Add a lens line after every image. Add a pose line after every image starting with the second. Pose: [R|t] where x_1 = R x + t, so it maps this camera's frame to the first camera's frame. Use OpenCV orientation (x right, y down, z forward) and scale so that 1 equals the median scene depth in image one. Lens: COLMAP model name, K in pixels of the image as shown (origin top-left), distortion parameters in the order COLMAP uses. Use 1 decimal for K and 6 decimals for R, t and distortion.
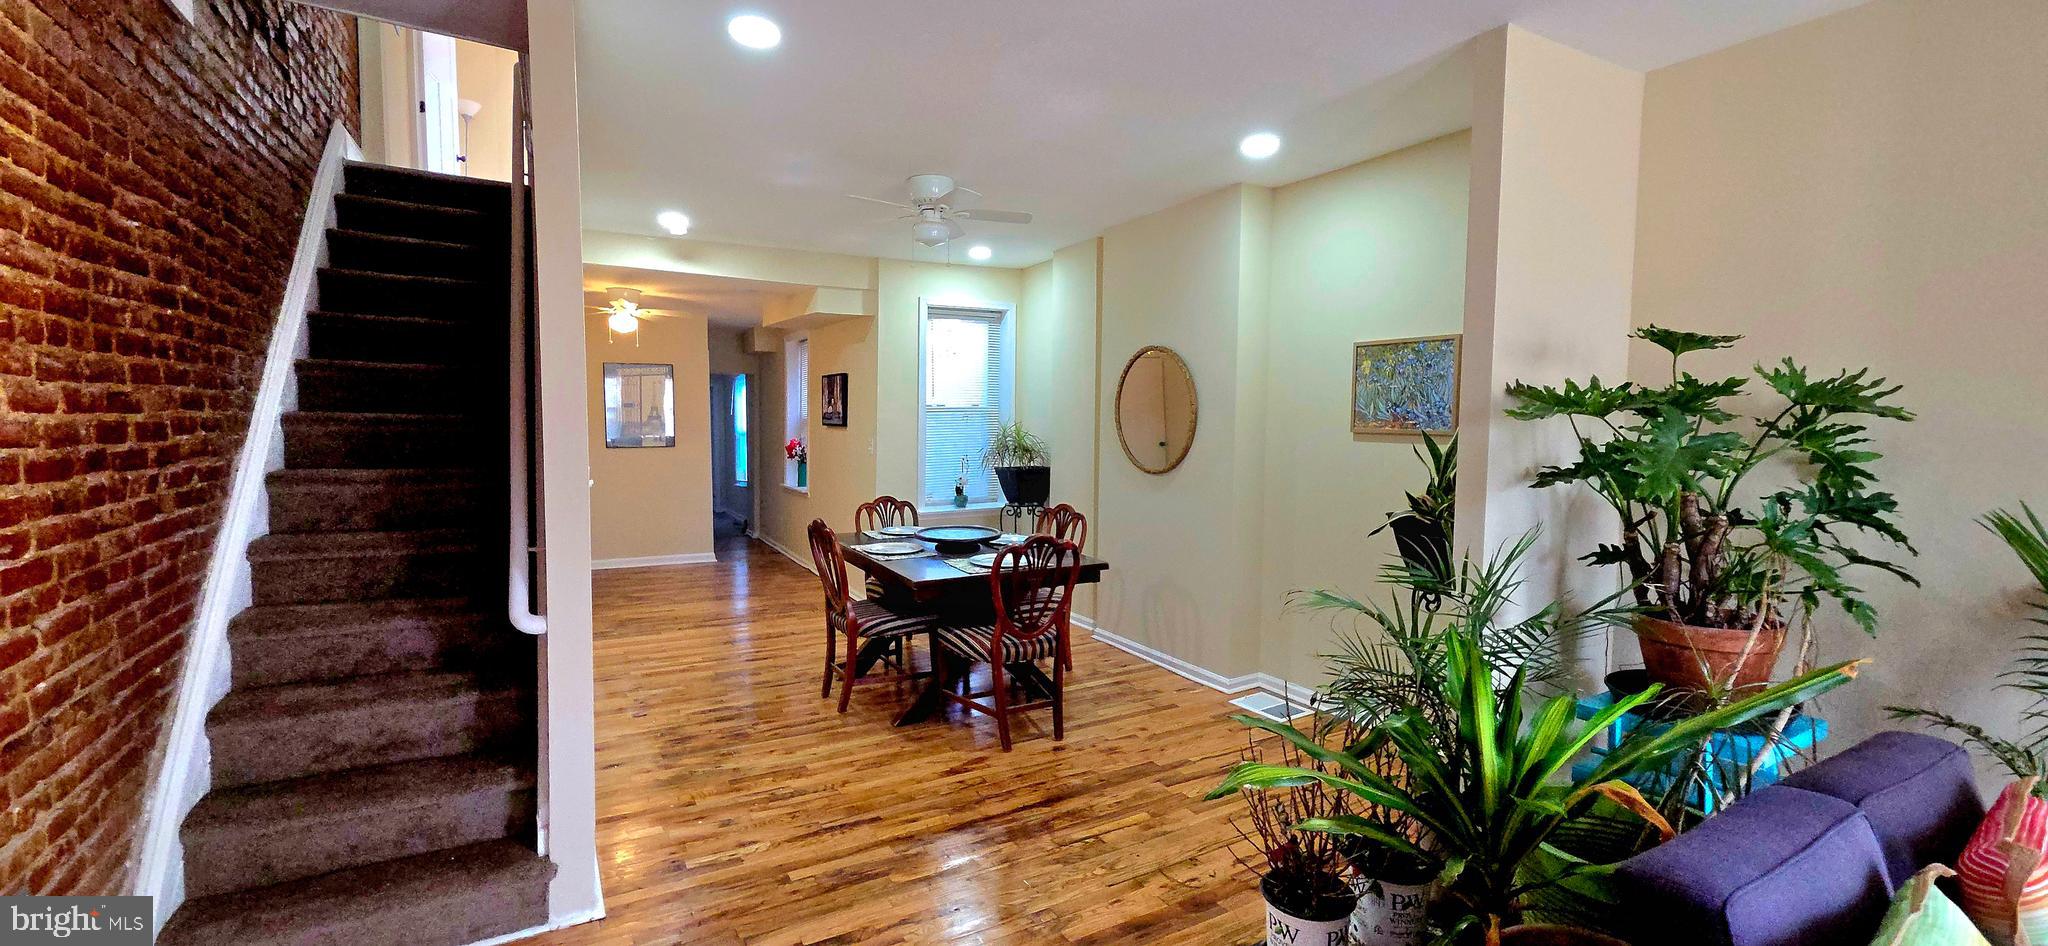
lens RADIAL K [[834.4, 0, 1021.2], [0, 834.4, 468.3], [0, 0, 1]] dist [0.005581, -0.000149]
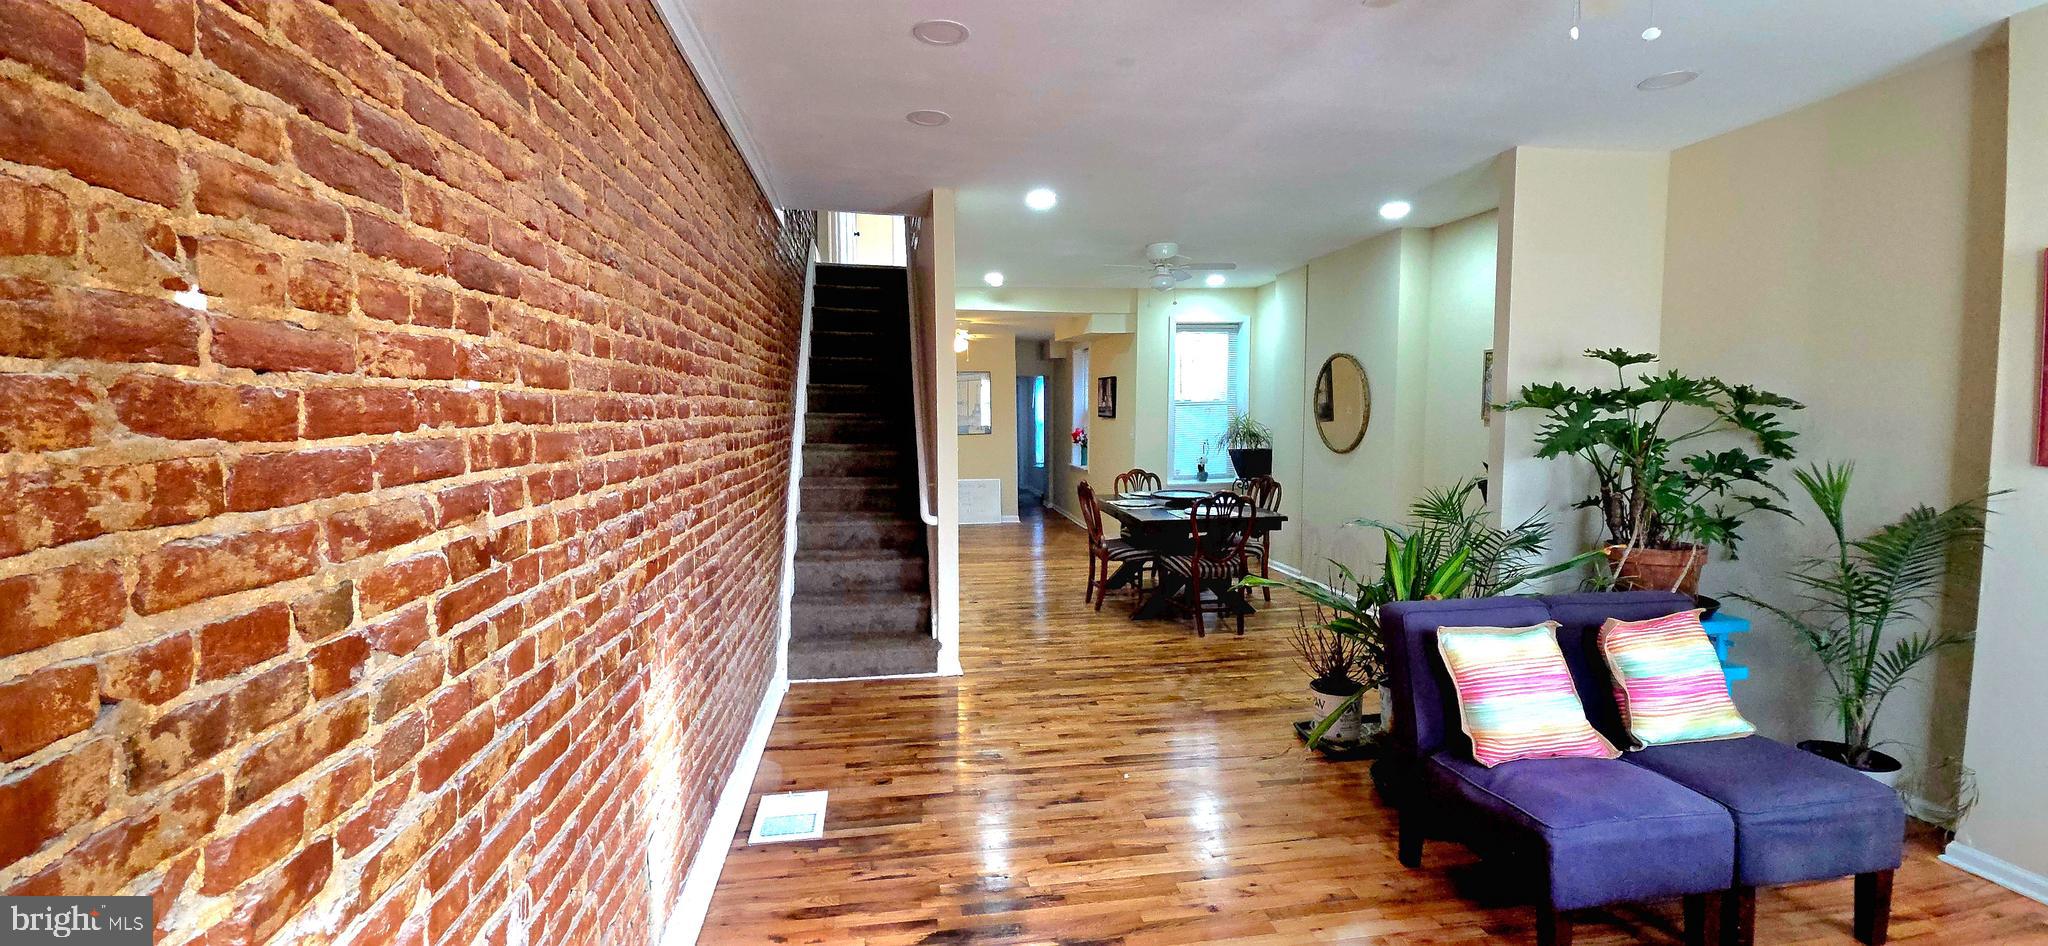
lens RADIAL K [[834.4, 0, 1021.2], [0, 834.4, 468.3], [0, 0, 1]] dist [0.005581, -0.000149]
pose [[0.939094, 0.012746, -0.343423, 0.153217], [-0.008516, 0.999868, 0.013824, 0.018078], [0.343554, -0.010058, 0.939079, -0.408872]]
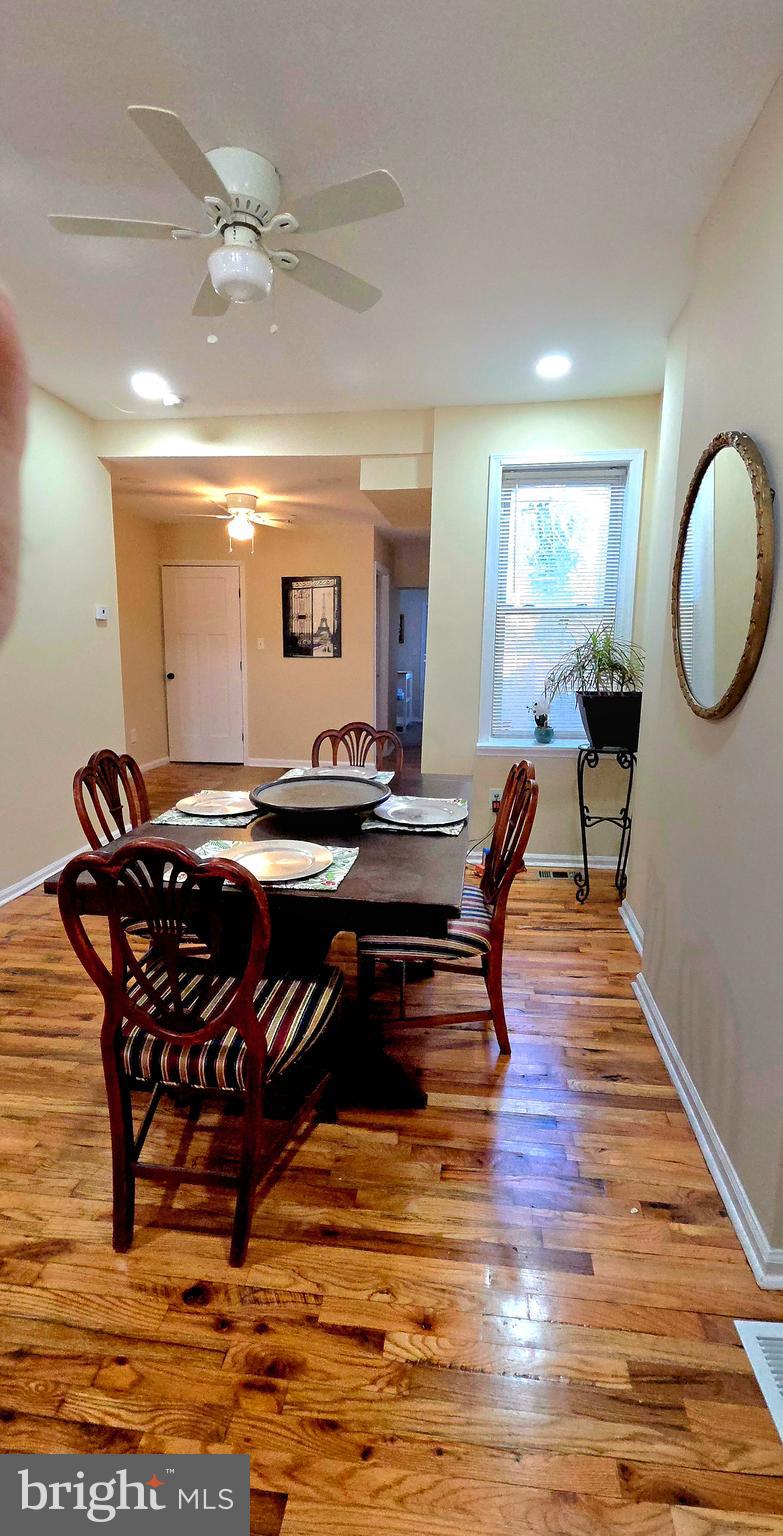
lens RADIAL K [[687.2, 0, 395.2], [0, 687.2, 746.4], [0, 0, 1]] dist [0.000411, 0.000121]
pose [[0.803220, 0.093458, -0.588305, 0.273388], [-0.041067, 0.993954, 0.101830, -0.010718], [0.594265, -0.057632, 0.802202, 0.639754]]
